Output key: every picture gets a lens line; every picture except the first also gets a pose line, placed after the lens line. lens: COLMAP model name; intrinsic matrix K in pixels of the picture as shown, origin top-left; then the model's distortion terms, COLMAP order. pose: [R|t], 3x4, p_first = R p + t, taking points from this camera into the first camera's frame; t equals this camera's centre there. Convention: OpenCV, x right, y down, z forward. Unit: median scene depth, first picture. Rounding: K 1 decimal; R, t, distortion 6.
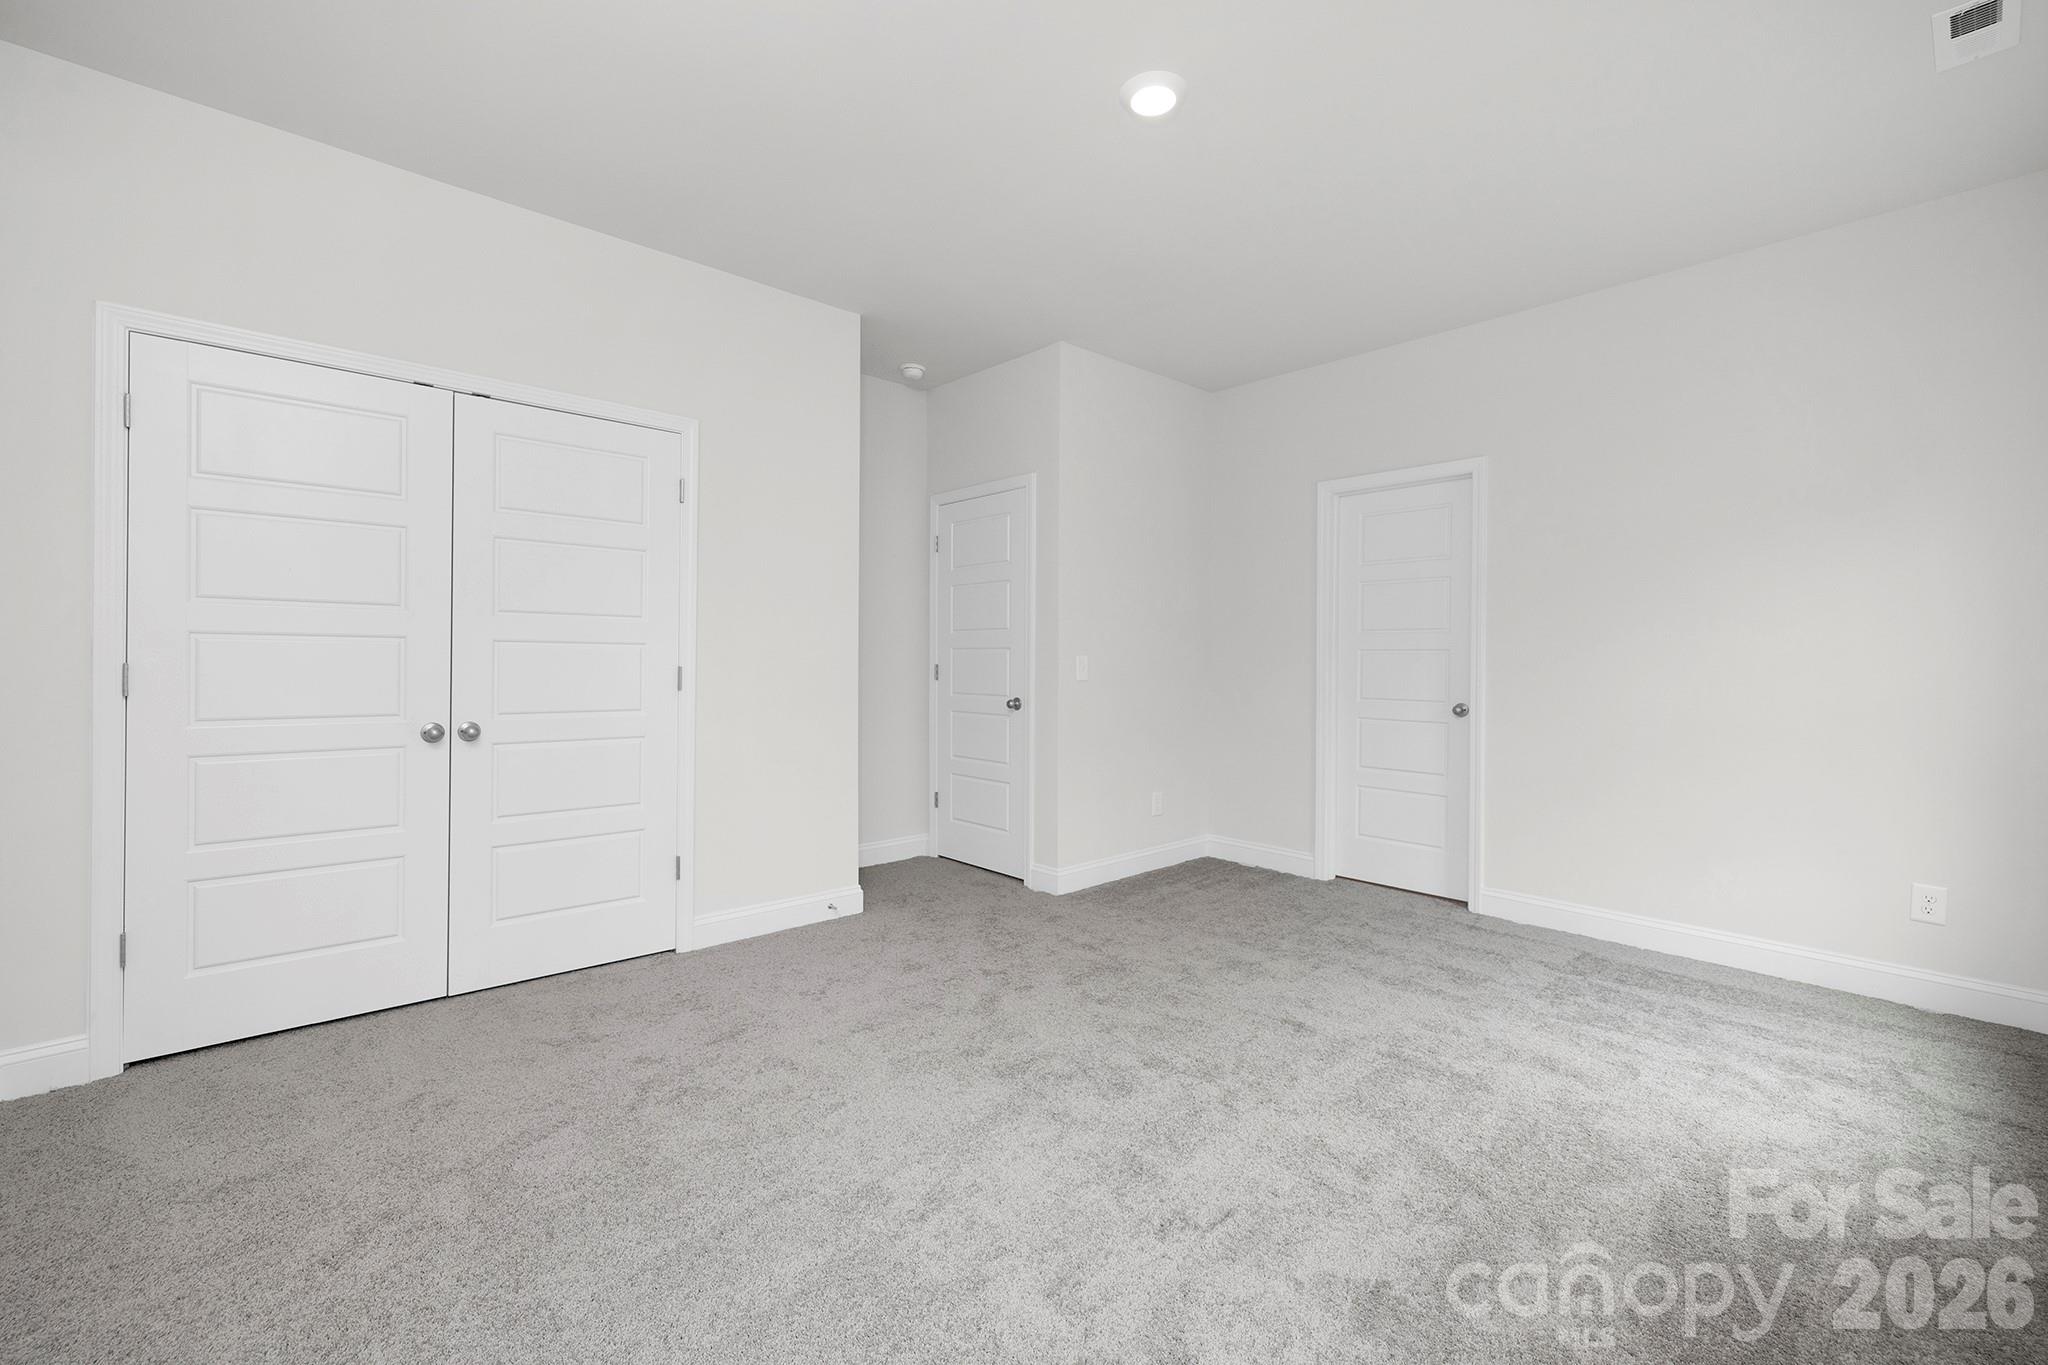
lens RADIAL K [[876.5, 0, 1009.6], [0, 876.5, 672.0], [0, 0, 1]] dist [-0.001827, -0.000068]
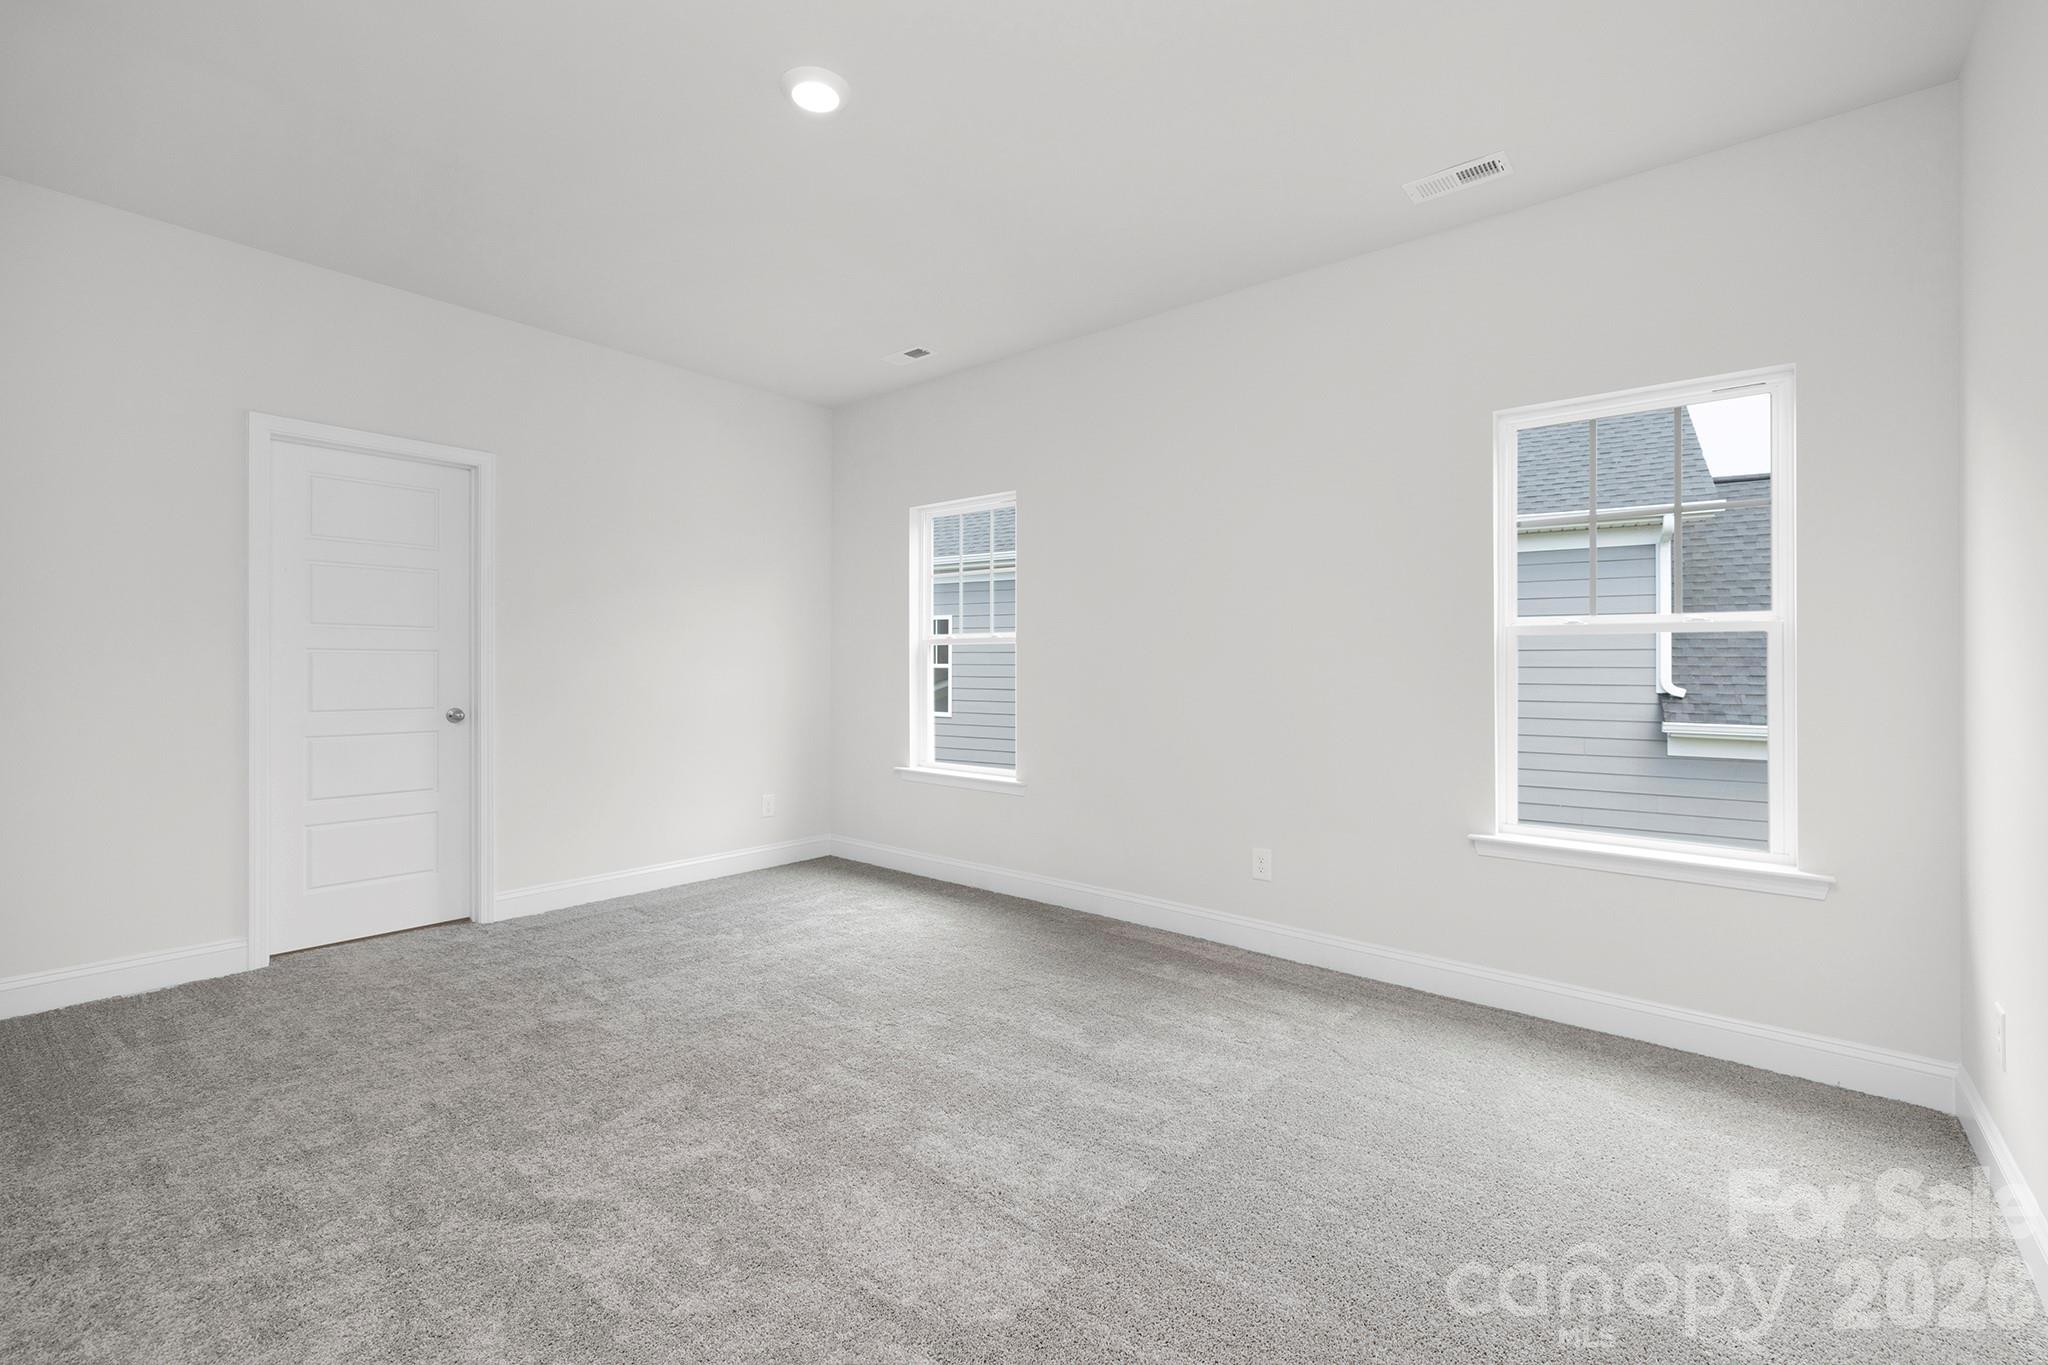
lens RADIAL K [[876.5, 0, 1022.4], [0, 876.5, 671.0], [0, 0, 1]] dist [-0.001827, -0.000068]
pose [[-0.152790, -0.012295, 0.988182, -0.620412], [0.010344, 0.999848, 0.014039, -0.013681], [-0.988205, 0.012367, -0.152639, 0.678459]]
